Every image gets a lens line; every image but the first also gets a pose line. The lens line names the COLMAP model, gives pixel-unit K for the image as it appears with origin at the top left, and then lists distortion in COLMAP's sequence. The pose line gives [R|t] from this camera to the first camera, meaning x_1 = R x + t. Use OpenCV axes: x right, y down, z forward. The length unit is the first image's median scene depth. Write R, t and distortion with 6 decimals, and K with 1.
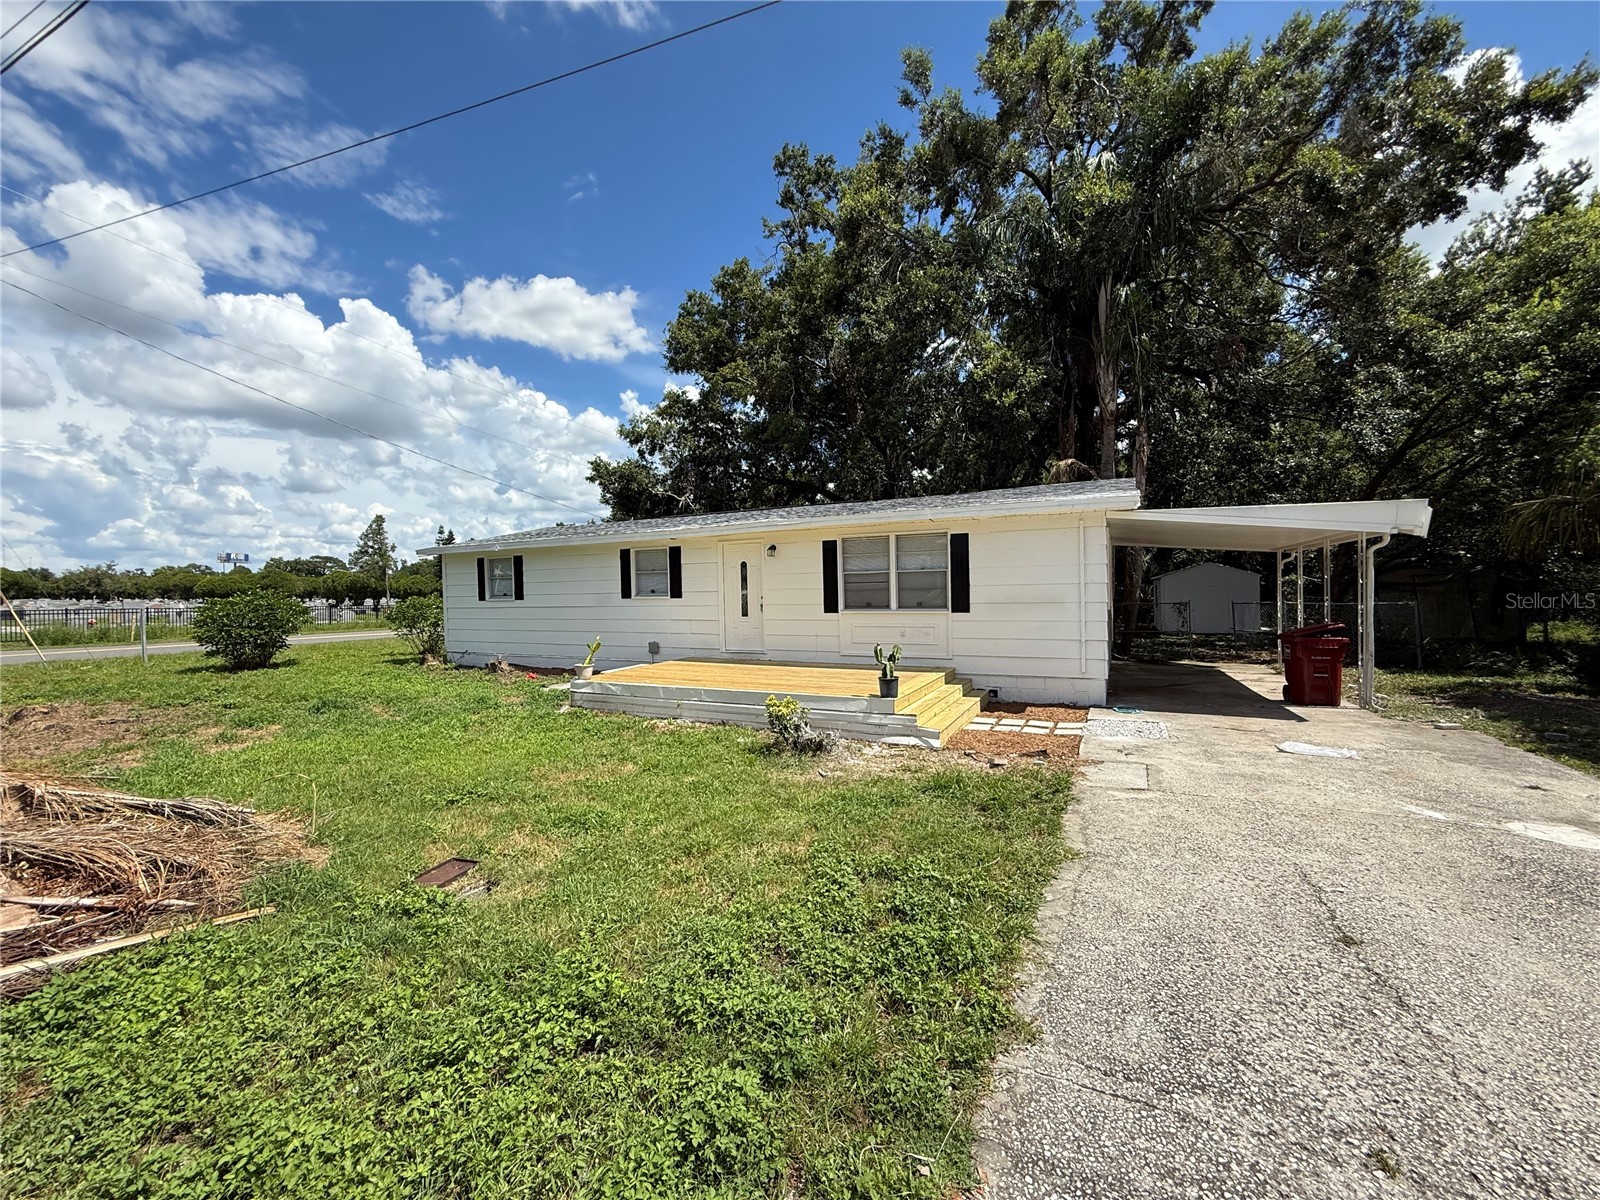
lens RADIAL K [[636.8, 0, 797.8], [0, 636.8, 592.6], [0, 0, 1]] dist [0.002193, -0.000512]
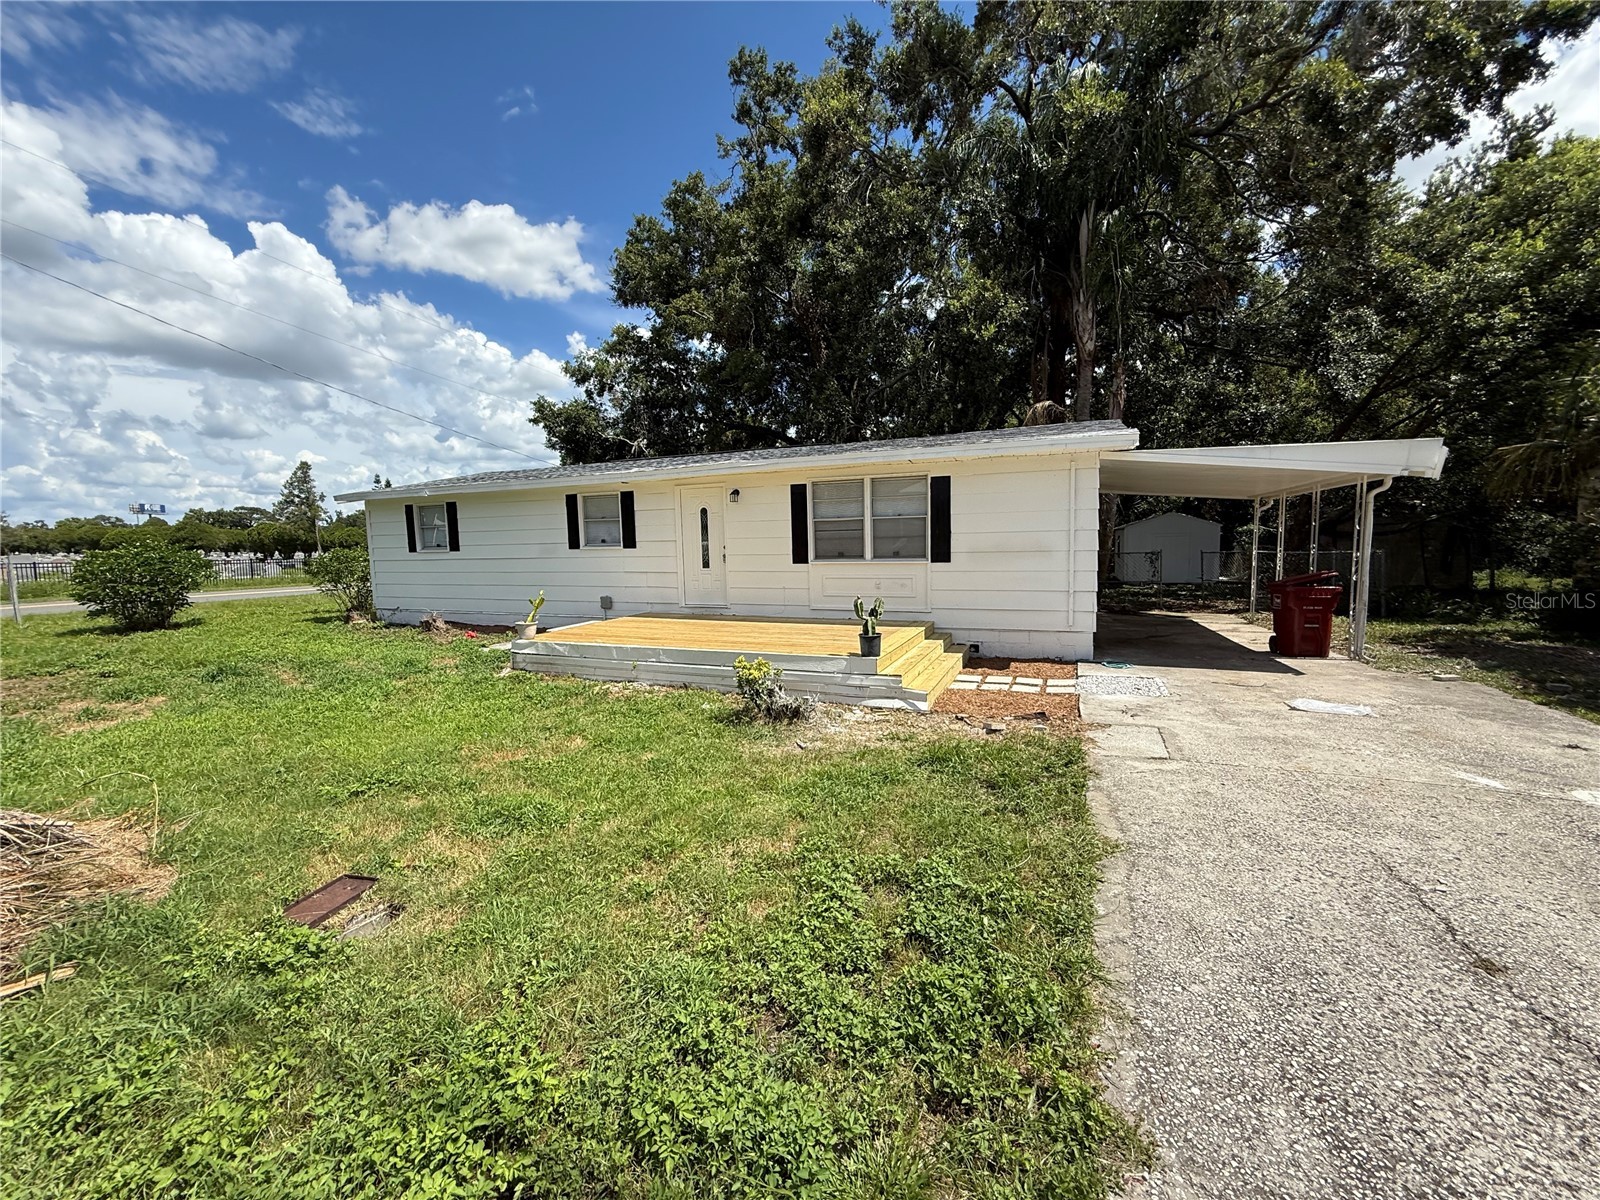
lens RADIAL K [[636.8, 0, 796.6], [0, 636.8, 592.2], [0, 0, 1]] dist [0.002193, -0.000512]
pose [[0.997898, -0.007321, 0.064385, -0.010698], [0.002535, 0.997247, 0.074109, 0.003953], [-0.064750, -0.073790, 0.995170, 0.066112]]
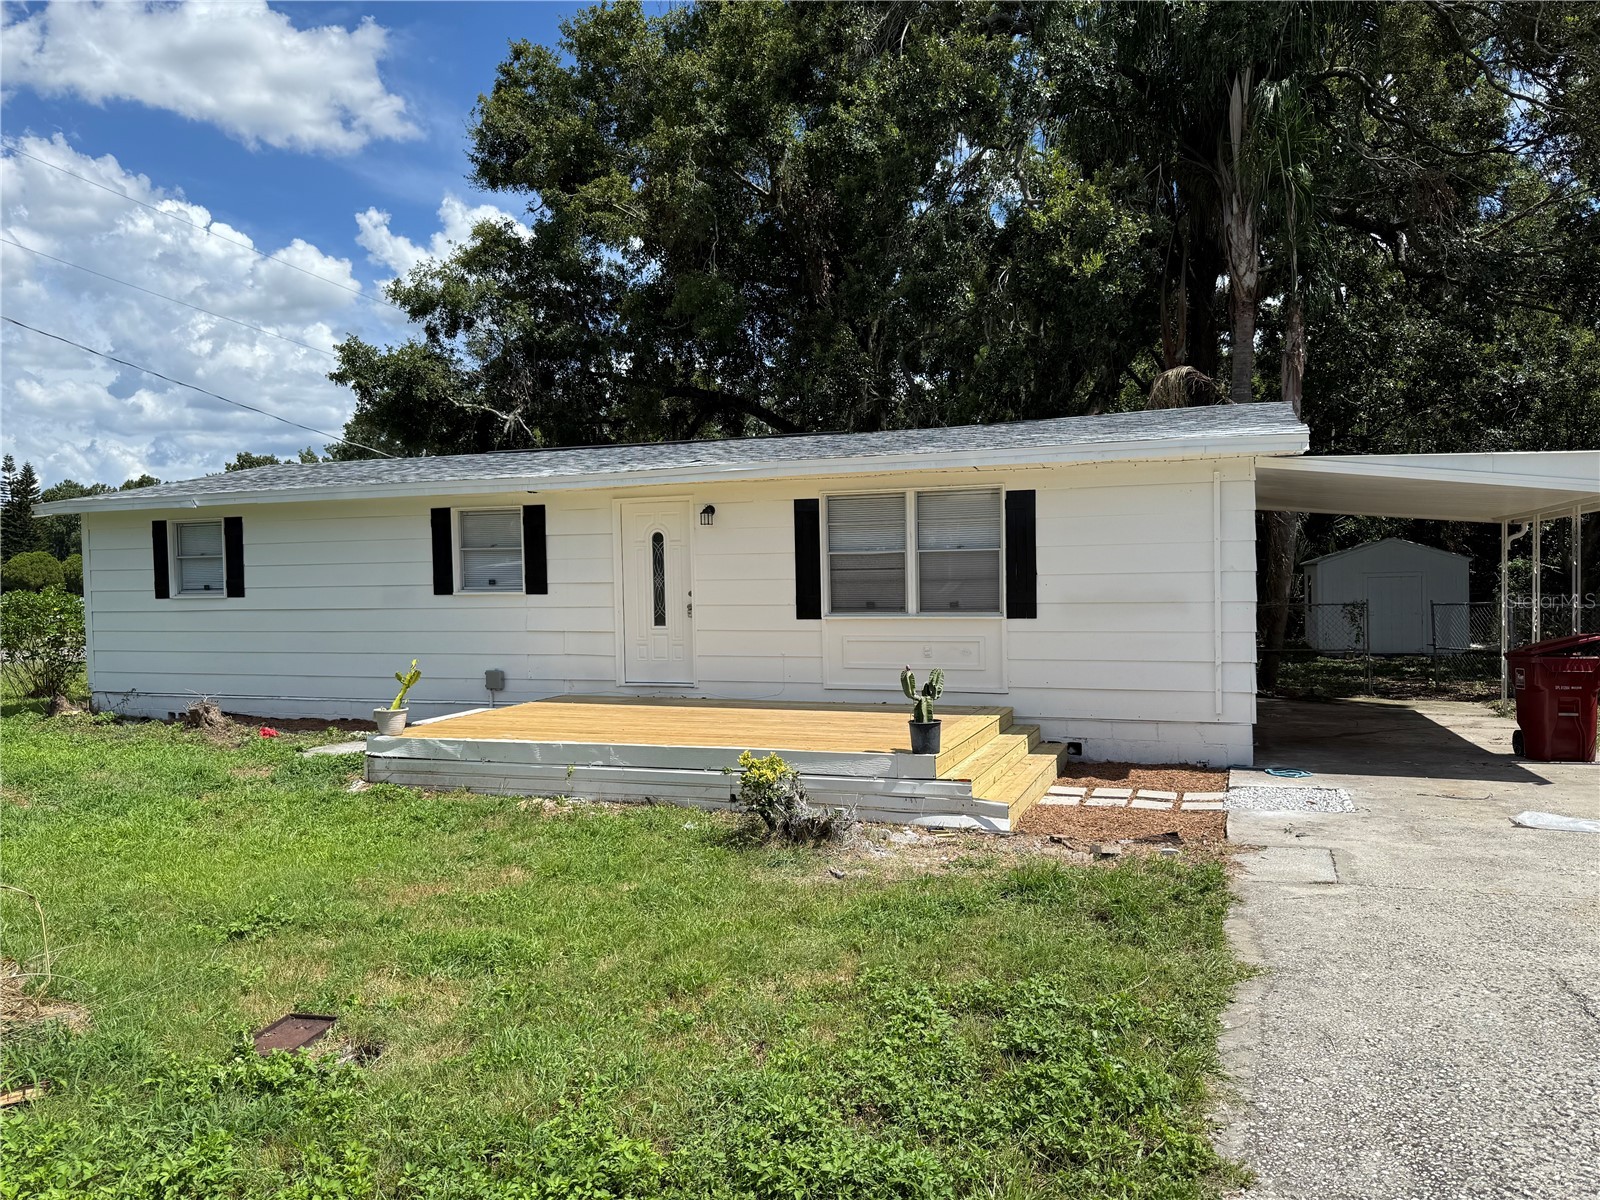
lens RADIAL K [[1128.5, 0, 812.5], [0, 1128.5, 601.9], [0, 0, 1]] dist [0.048225, -0.061366]
pose [[0.993851, 0.001081, 0.110719, -0.051202], [-0.002679, 0.999894, 0.014285, 0.000055], [-0.110692, -0.014494, 0.993749, -0.046769]]
